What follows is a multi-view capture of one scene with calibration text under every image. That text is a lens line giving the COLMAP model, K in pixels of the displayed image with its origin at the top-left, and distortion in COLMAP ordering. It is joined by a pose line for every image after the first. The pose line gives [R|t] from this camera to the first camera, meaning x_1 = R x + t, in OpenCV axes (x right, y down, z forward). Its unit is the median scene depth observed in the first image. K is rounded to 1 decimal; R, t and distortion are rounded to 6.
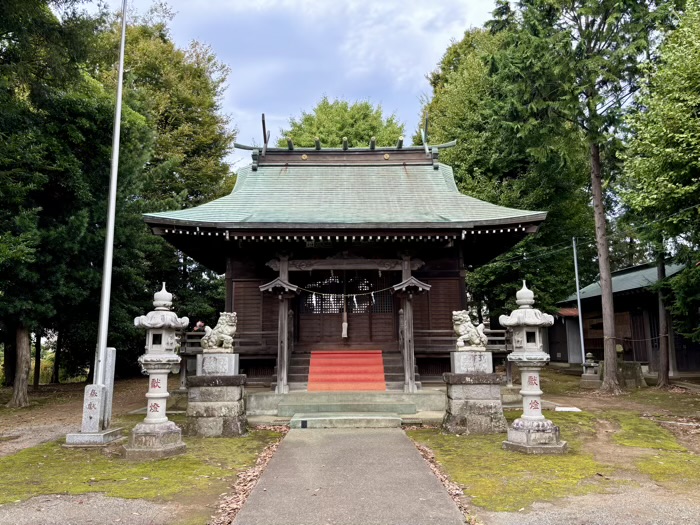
lens RADIAL K [[526.0, 0, 351.6], [0, 526.0, 262.6], [0, 0, 1]] dist [0.036710, -0.032637]
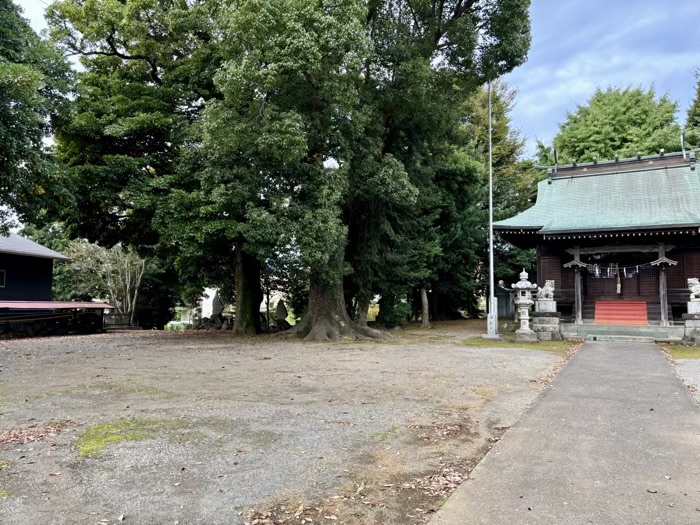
lens RADIAL K [[526.0, 0, 351.6], [0, 526.0, 262.6], [0, 0, 1]] dist [0.036710, -0.032637]
pose [[0.881956, -0.023440, -0.470748, 0.033692], [0.063700, 0.995527, 0.069773, -0.127066], [0.467007, -0.091523, 0.879505, -0.873692]]
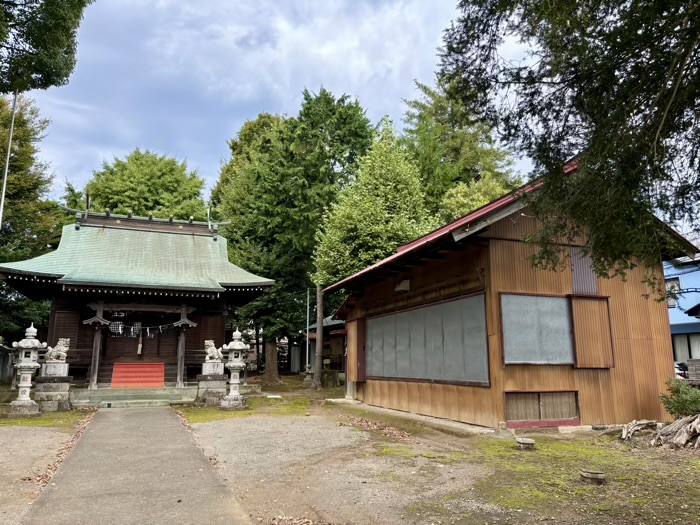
lens RADIAL K [[526.0, 0, 351.6], [0, 526.0, 262.6], [0, 0, 1]] dist [0.036710, -0.032637]
pose [[0.933853, 0.074104, 0.349895, 0.006631], [-0.064285, 0.997145, -0.039612, -0.112246], [-0.351831, 0.014499, 0.935951, -0.730518]]
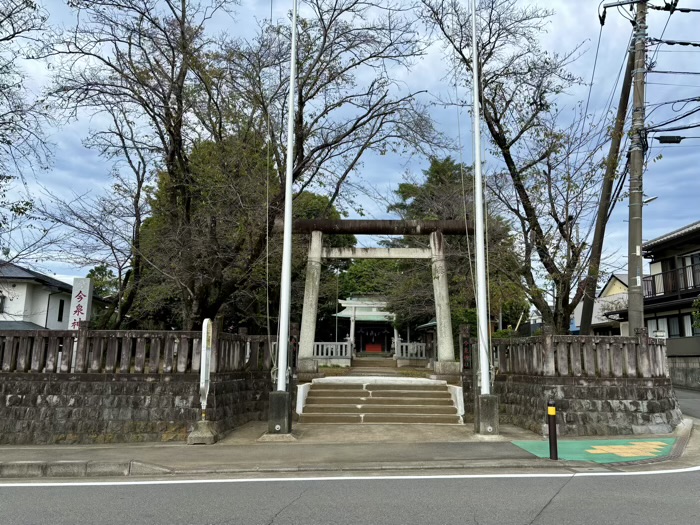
lens RADIAL K [[526.0, 0, 351.6], [0, 526.0, 262.6], [0, 0, 1]] dist [0.036710, -0.032637]
pose [[0.998461, 0.008357, -0.054818, 0.051505], [-0.009135, 0.999861, -0.013956, -0.550439], [0.054694, 0.014435, 0.998399, -4.096241]]
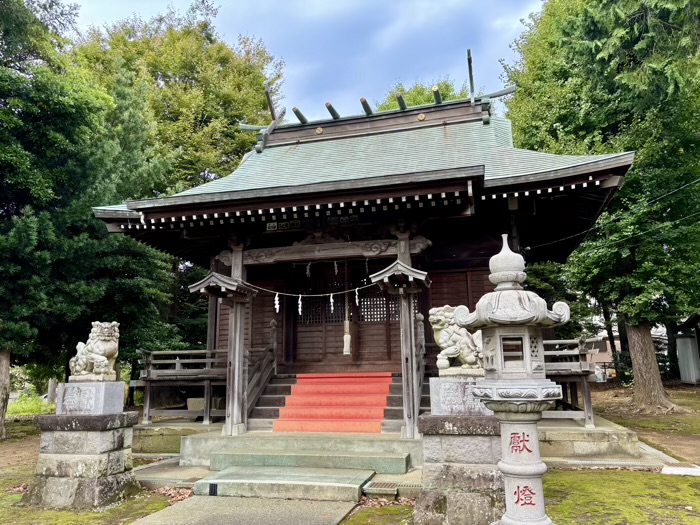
lens RADIAL K [[528.5, 0, 354.4], [0, 528.5, 264.6], [0, 0, 1]] dist [0.024787, -0.009599]
pose [[0.967107, -0.057466, -0.247795, 0.215539], [0.050427, 0.998126, -0.034665, 0.049565], [0.249322, 0.021029, 0.968192, 0.332616]]
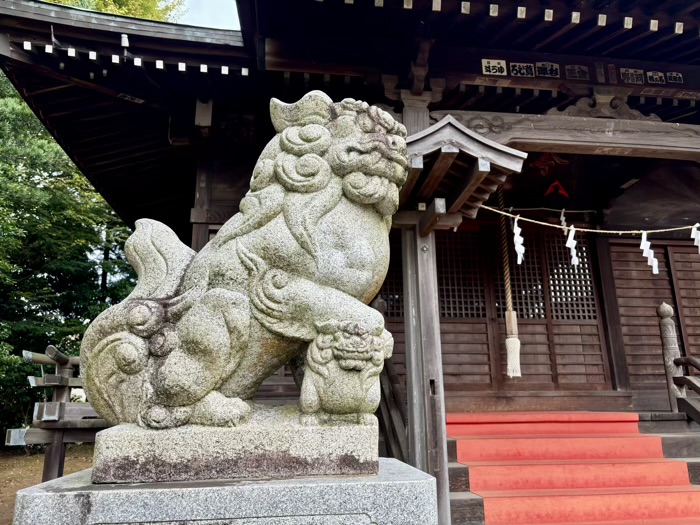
lens RADIAL K [[538.5, 0, 356.8], [0, 538.5, 263.3], [0, 0, 1]] dist [-0.004494, -0.003863]
pose [[0.992168, 0.031950, 0.120754, -0.200549], [-0.020475, 0.995257, -0.095100, 0.115735], [-0.123220, 0.091882, 0.988117, 0.725433]]
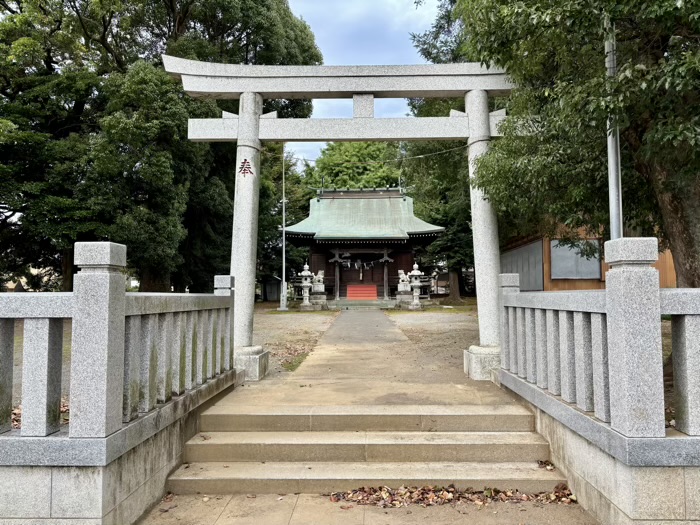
lens RADIAL K [[526.0, 0, 351.6], [0, 526.0, 262.6], [0, 0, 1]] dist [0.036710, -0.032637]
pose [[0.999479, 0.000169, -0.032282, 0.024132], [0.003175, 0.994621, 0.103530, -0.207224], [0.032126, -0.103578, 0.994102, -1.559355]]
